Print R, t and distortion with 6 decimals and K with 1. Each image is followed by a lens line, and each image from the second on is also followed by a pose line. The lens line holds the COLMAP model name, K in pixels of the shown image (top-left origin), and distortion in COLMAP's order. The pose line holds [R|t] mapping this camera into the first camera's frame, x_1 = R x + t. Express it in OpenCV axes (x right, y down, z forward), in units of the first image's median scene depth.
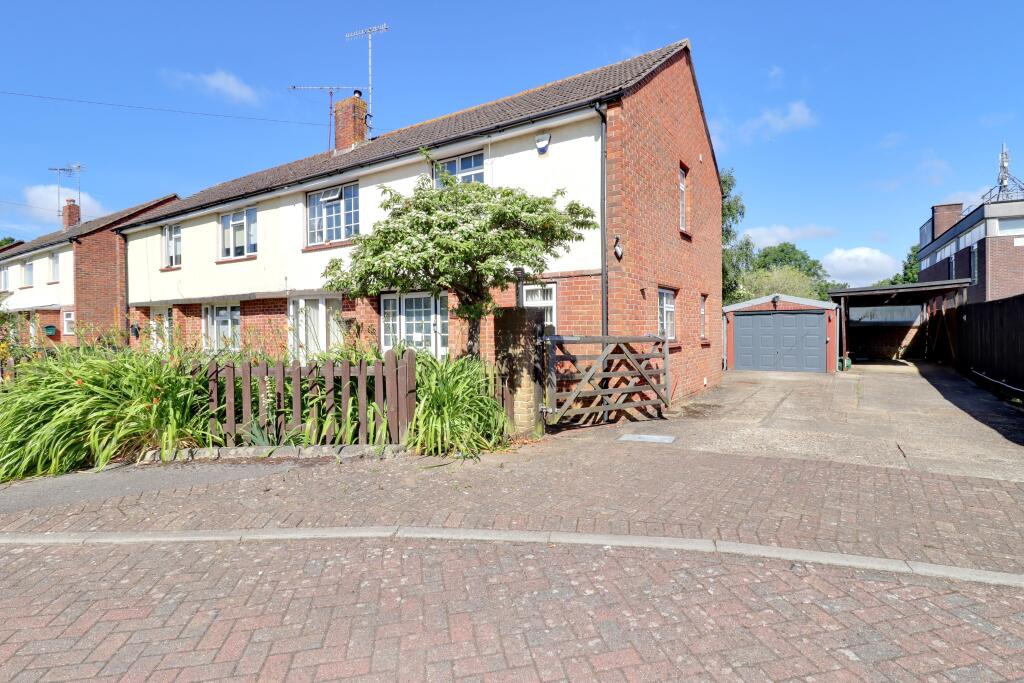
lens RADIAL K [[507.7, 0, 517.9], [0, 507.7, 333.6], [0, 0, 1]] dist [-0.008865, -0.001594]
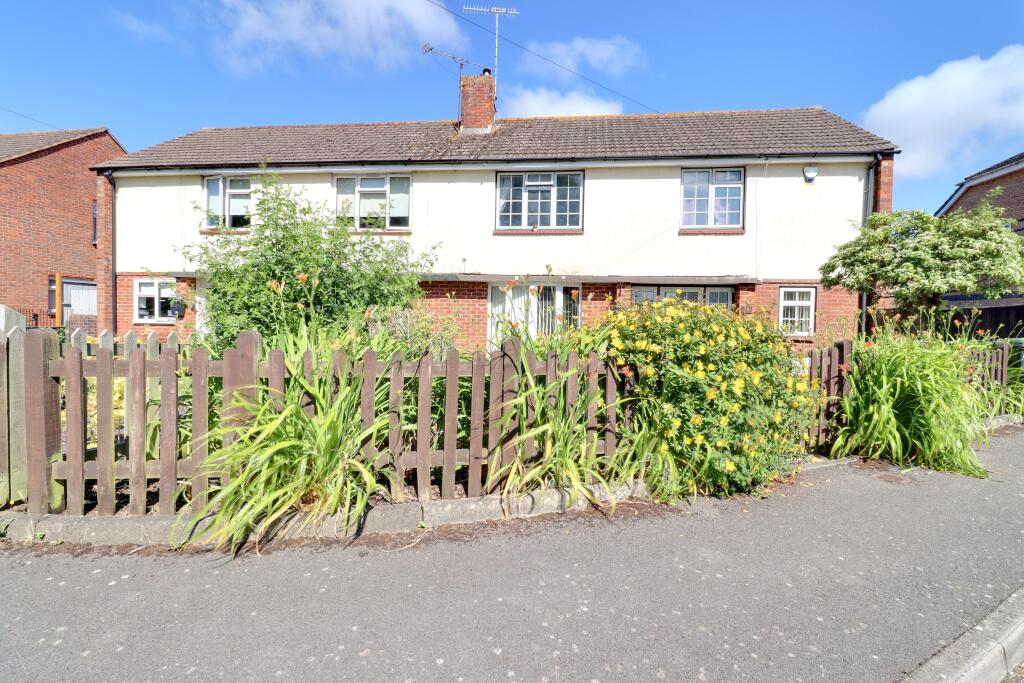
lens RADIAL K [[469.7, 0, 512.8], [0, 469.7, 345.0], [0, 0, 1]] dist [-0.009744, -0.008402]
pose [[0.908538, 0.015591, 0.417510, -0.794570], [-0.028589, 0.999281, 0.024896, 0.024756], [-0.416822, -0.034555, 0.908331, 0.188847]]
